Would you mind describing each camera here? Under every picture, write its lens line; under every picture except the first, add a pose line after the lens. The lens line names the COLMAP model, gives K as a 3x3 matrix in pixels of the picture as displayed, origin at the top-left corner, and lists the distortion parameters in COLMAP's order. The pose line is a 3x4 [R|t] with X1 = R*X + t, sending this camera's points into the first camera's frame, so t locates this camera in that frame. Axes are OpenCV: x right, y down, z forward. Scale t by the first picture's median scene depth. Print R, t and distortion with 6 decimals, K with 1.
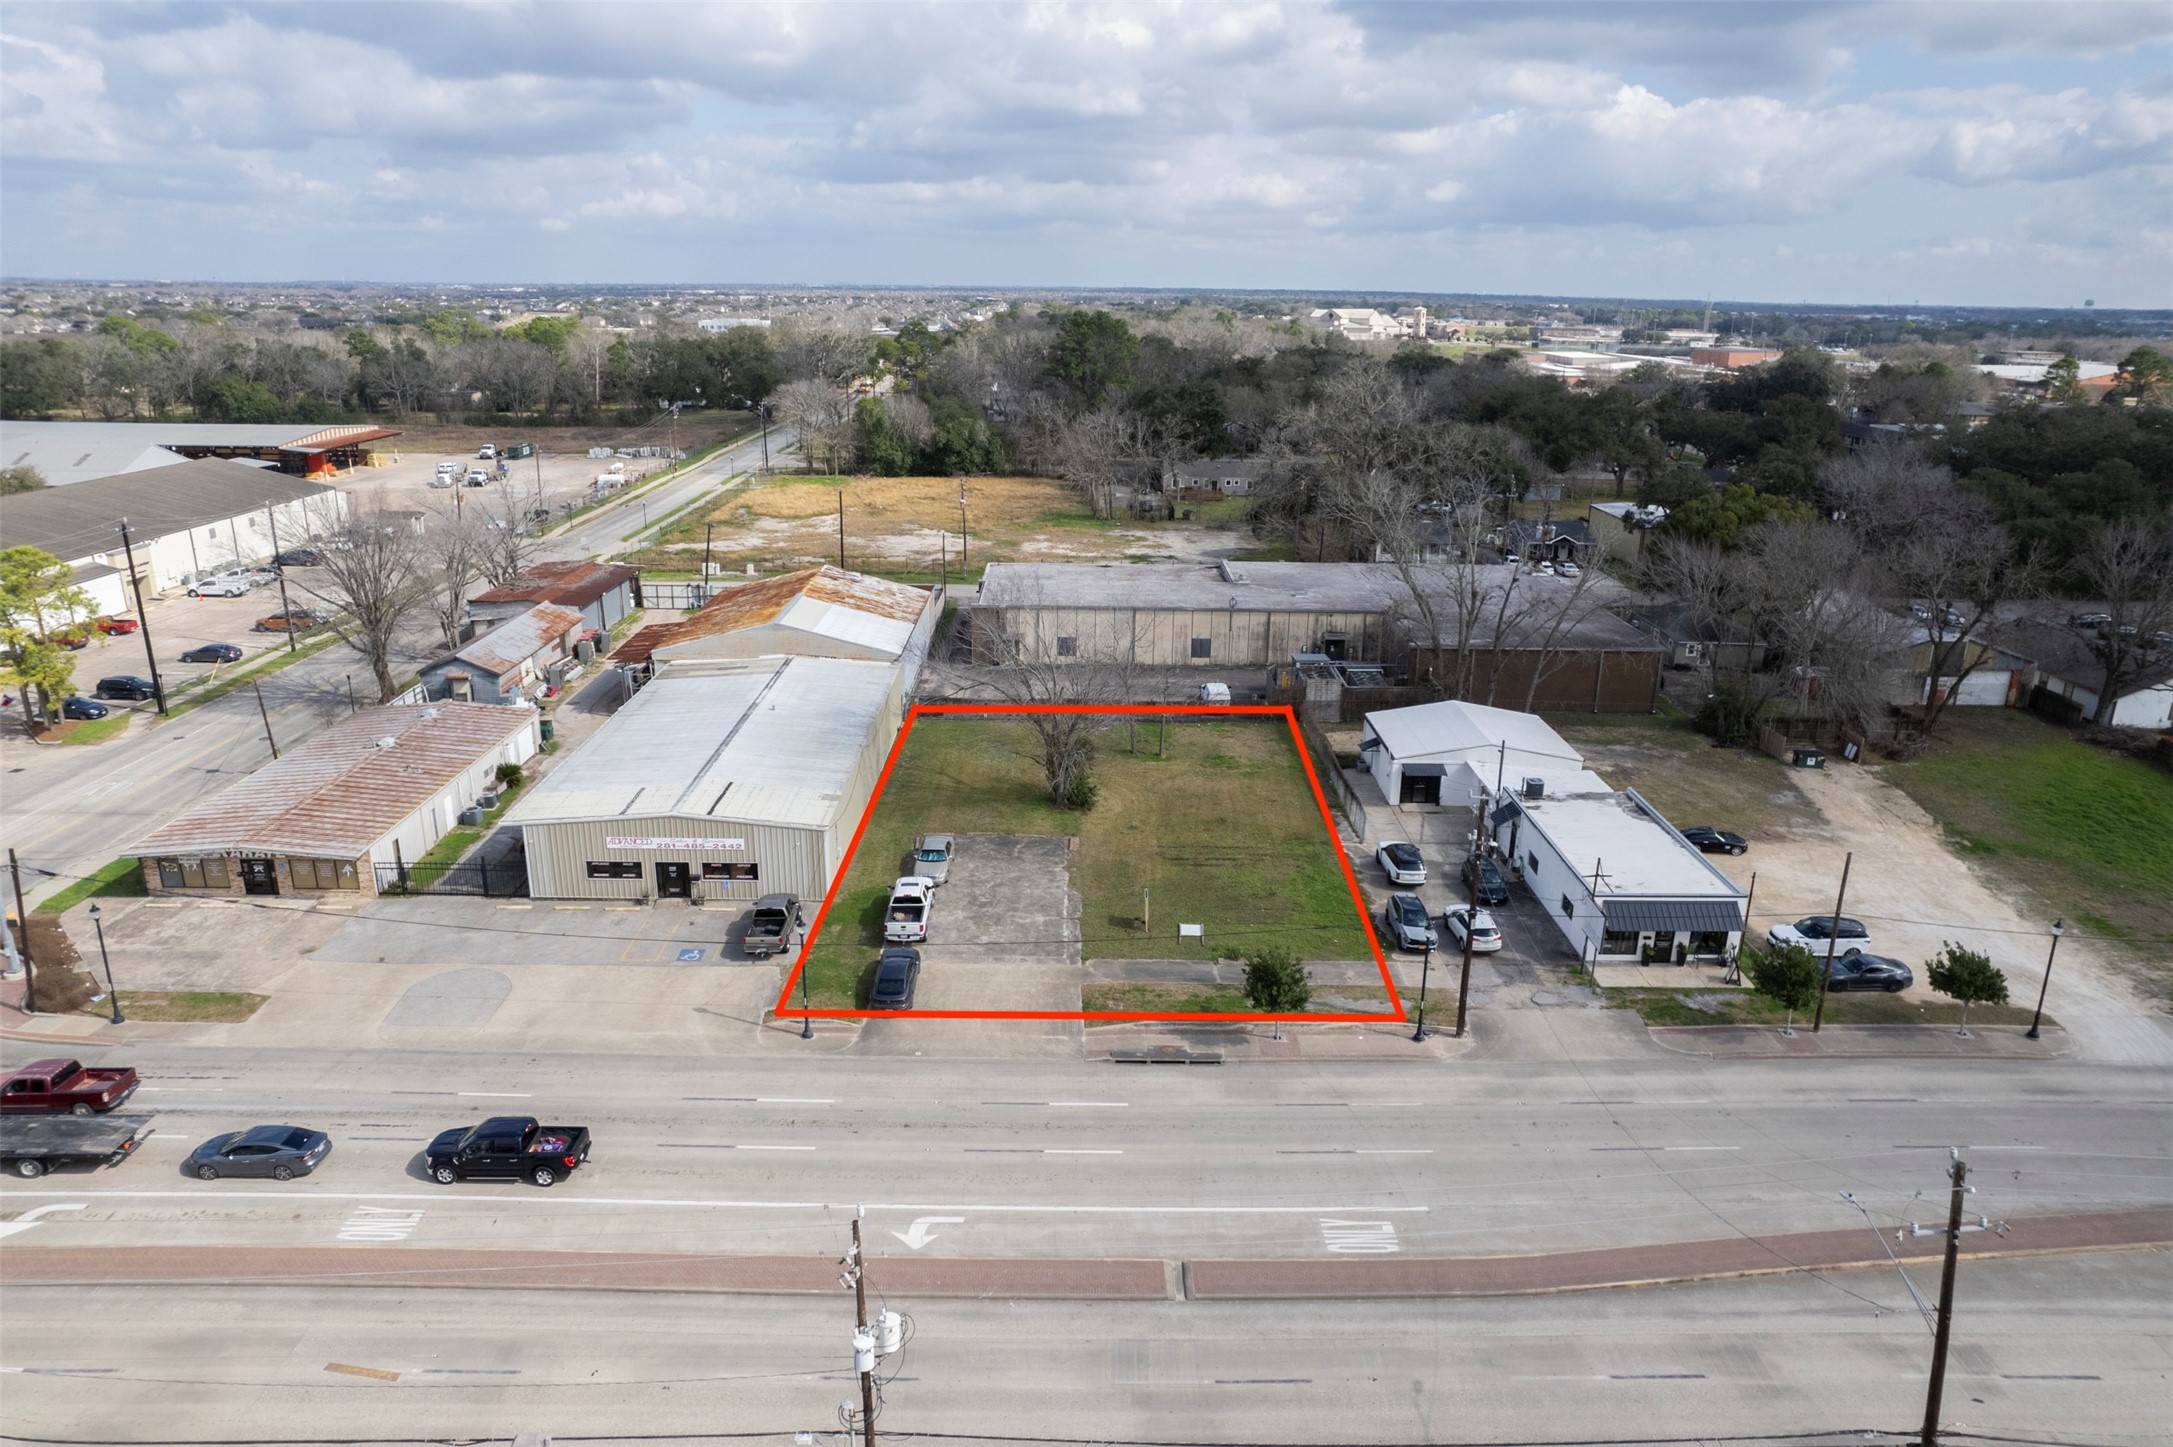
lens RADIAL K [[1384.5, 0, 1089.1], [0, 1384.5, 721.0], [0, 0, 1]] dist [-0.074568, 0.067071]
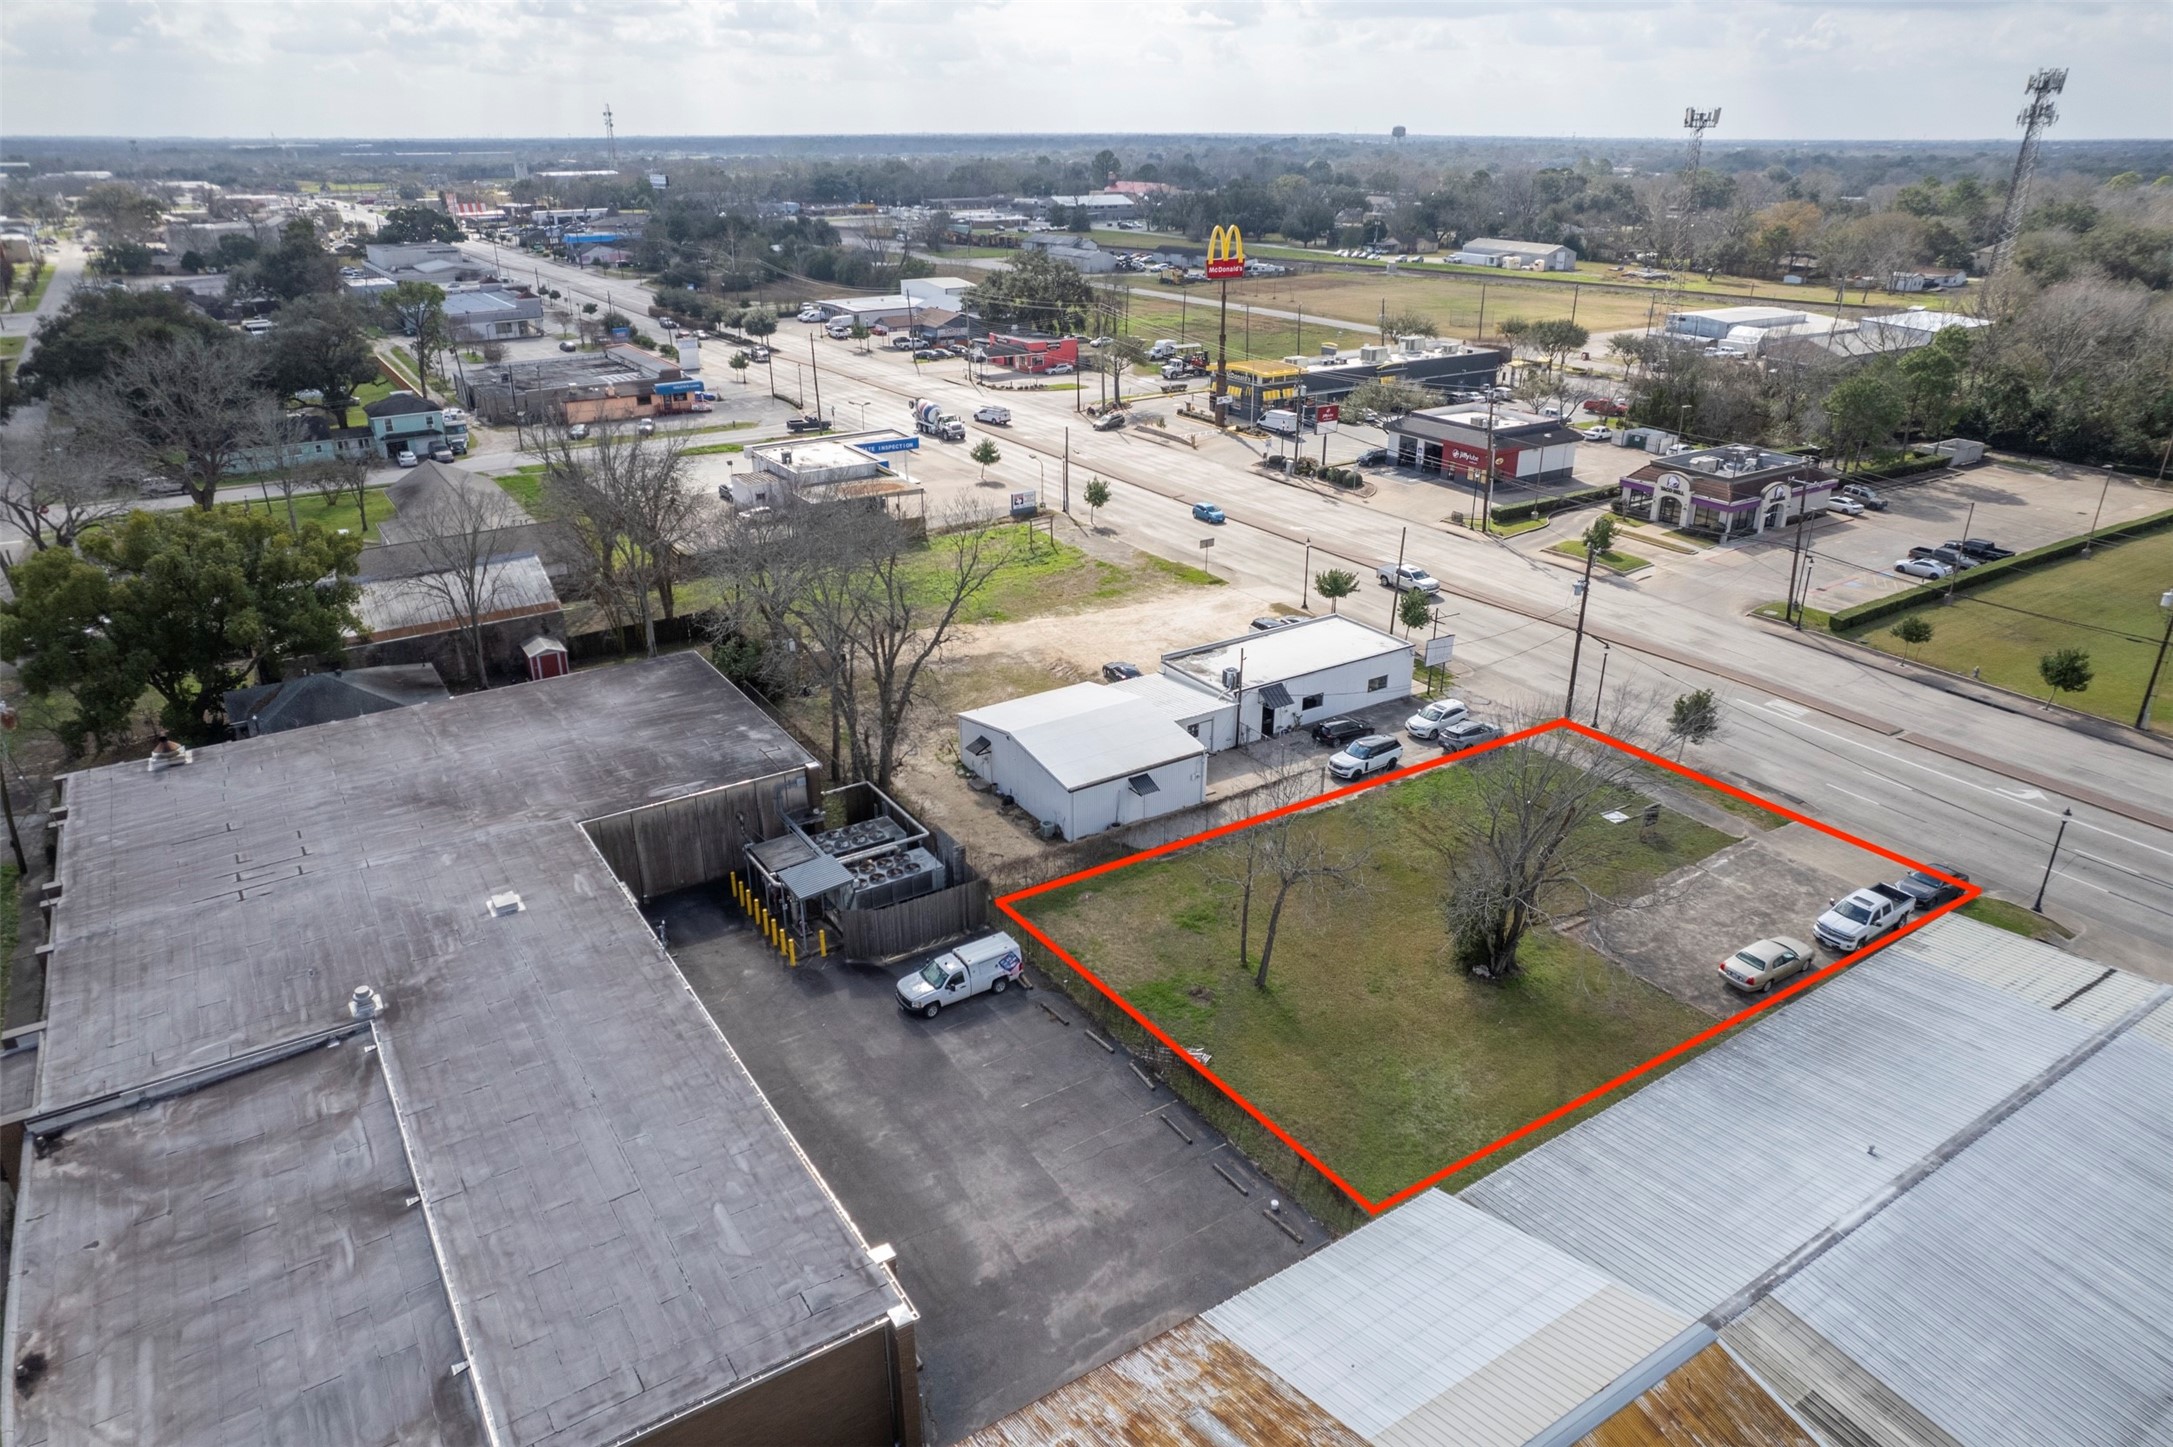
lens RADIAL K [[1384.5, 0, 1089.1], [0, 1384.5, 721.0], [0, 0, 1]] dist [-0.074568, 0.067071]
pose [[-0.542467, -0.346048, 0.765493, -0.449506], [0.246589, 0.805487, 0.538873, -0.532630], [-0.803071, 0.481083, -0.351619, 1.500754]]
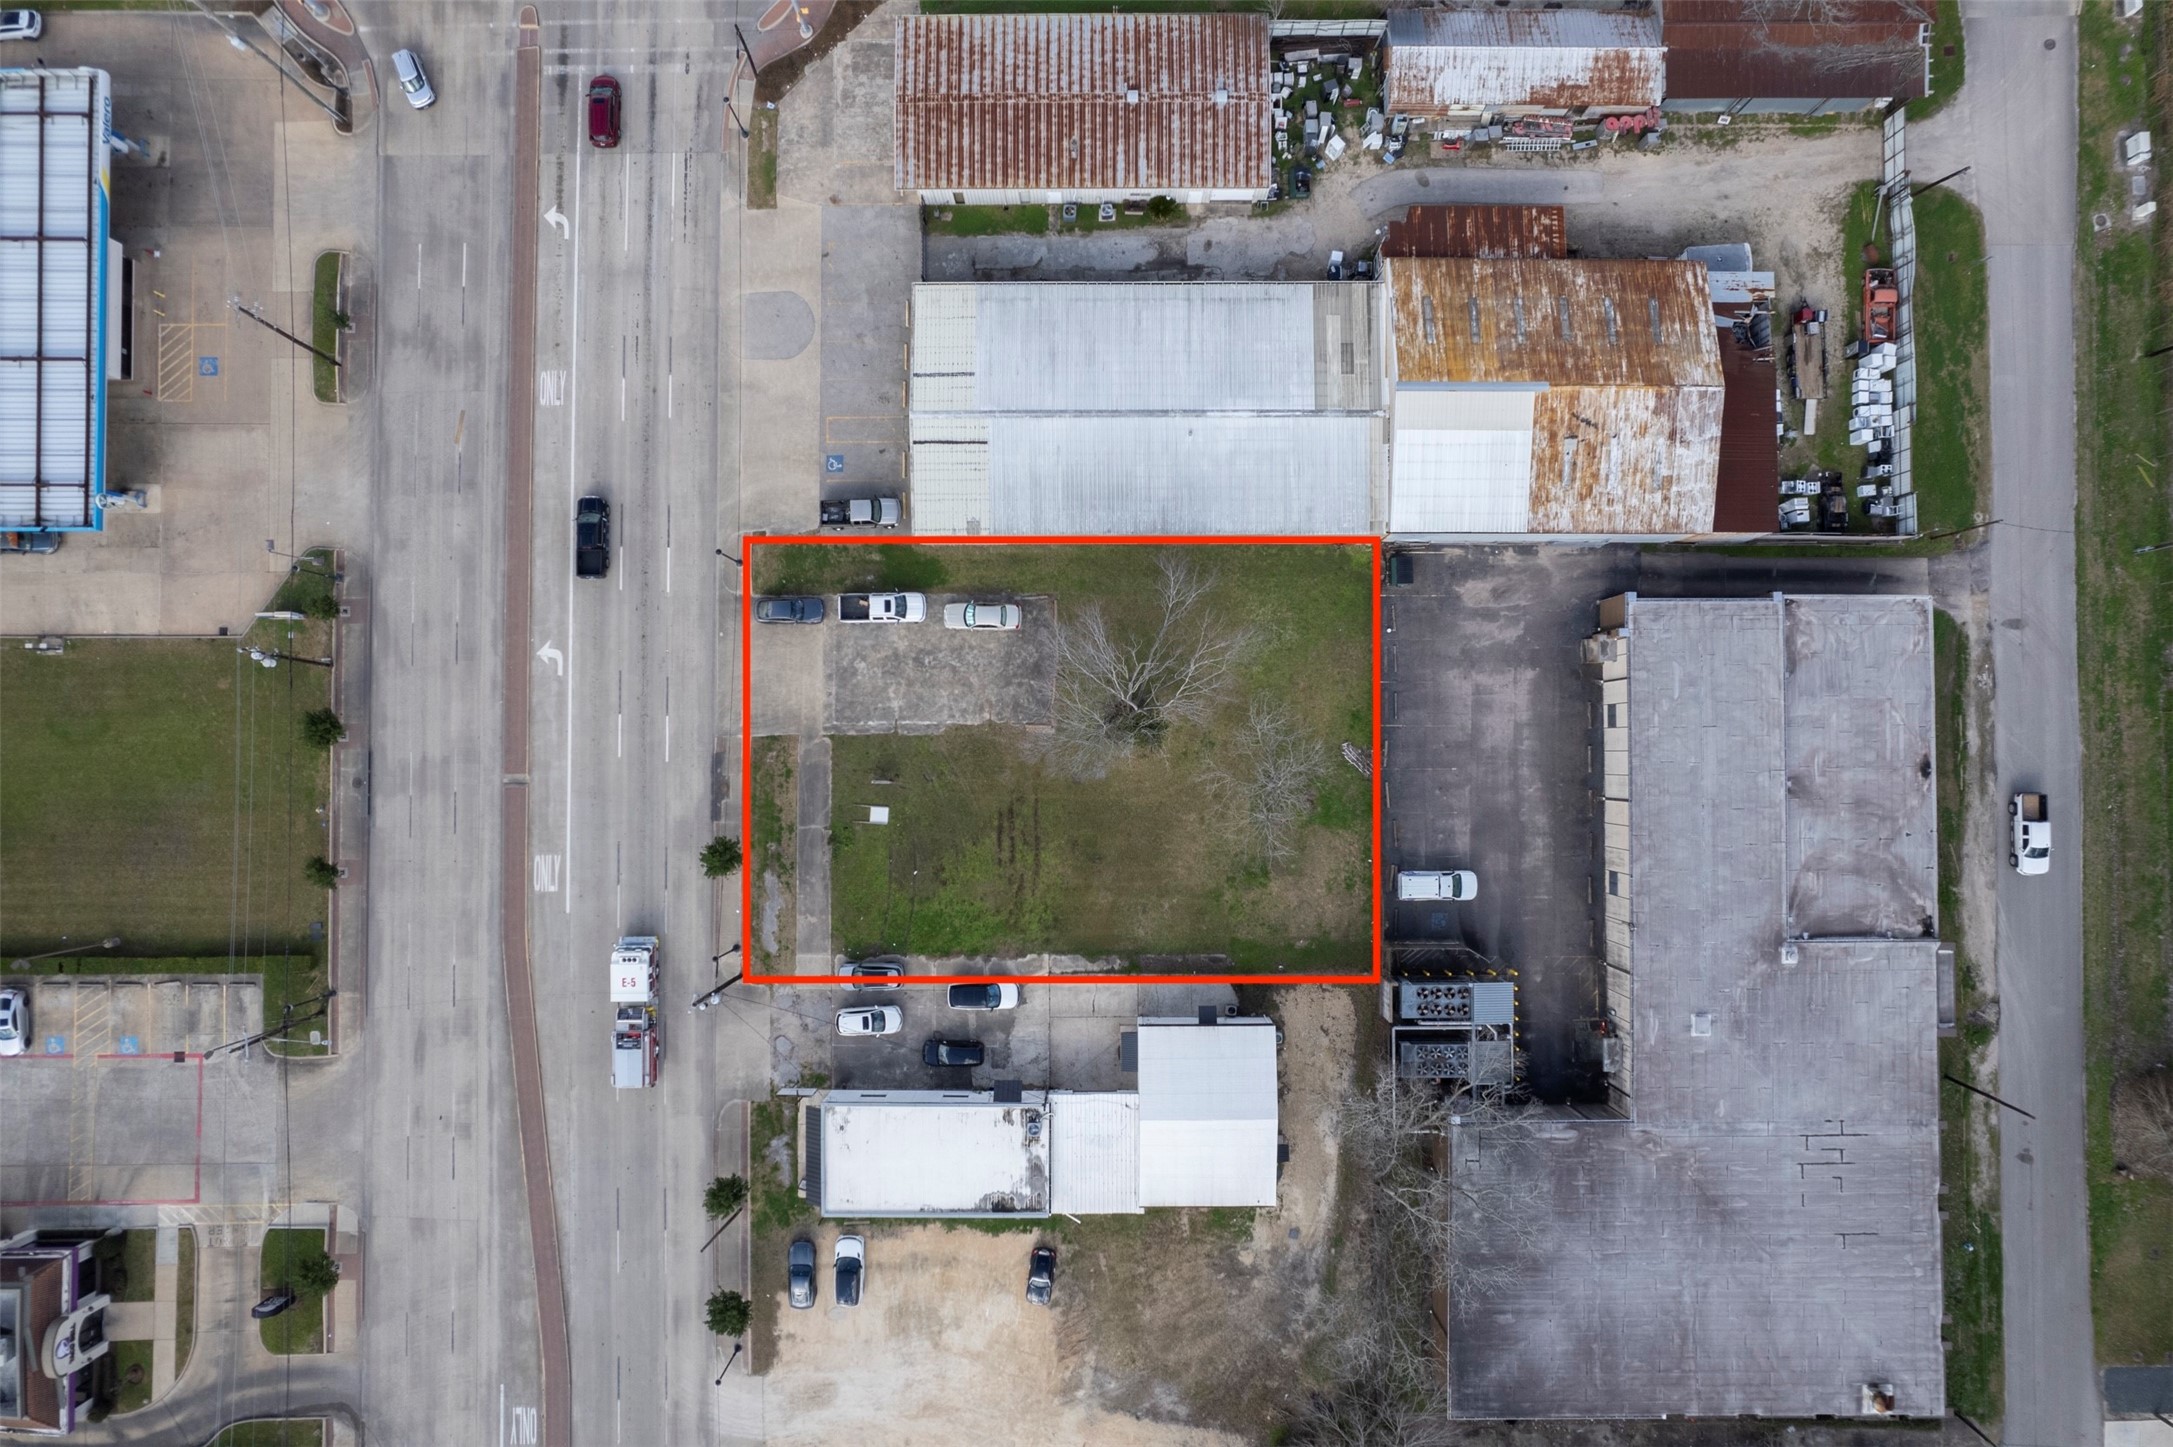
lens RADIAL K [[1384.5, 0, 1089.1], [0, 1384.5, 721.0], [0, 0, 1]] dist [-0.074568, 0.067071]
pose [[-0.005490, 0.999245, -0.038474, 0.029319], [-0.296317, 0.035121, 0.954444, -1.088857], [0.955074, 0.016641, 0.295900, 0.708666]]
